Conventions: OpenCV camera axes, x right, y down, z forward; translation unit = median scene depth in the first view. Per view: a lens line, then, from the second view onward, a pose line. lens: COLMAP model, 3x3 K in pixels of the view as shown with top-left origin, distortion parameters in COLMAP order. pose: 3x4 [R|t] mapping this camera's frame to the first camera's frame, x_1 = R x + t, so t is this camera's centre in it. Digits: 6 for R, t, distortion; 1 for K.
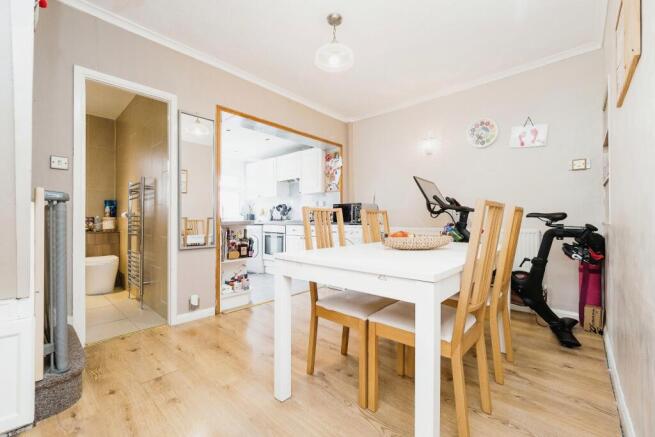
lens RADIAL K [[278.0, 0, 330.8], [0, 278.0, 217.8], [0, 0, 1]] dist [-0.009812, -0.000245]
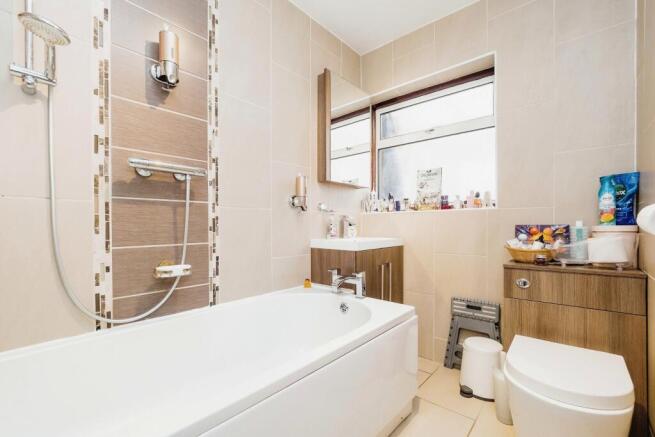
lens RADIAL K [[278.0, 0, 330.8], [0, 278.0, 217.8], [0, 0, 1]] dist [-0.009812, -0.000245]
pose [[-0.013103, -0.010895, -0.999855, -0.479907], [0.004687, 0.999929, -0.010957, -0.009307], [0.999903, -0.004830, -0.013051, 0.682583]]
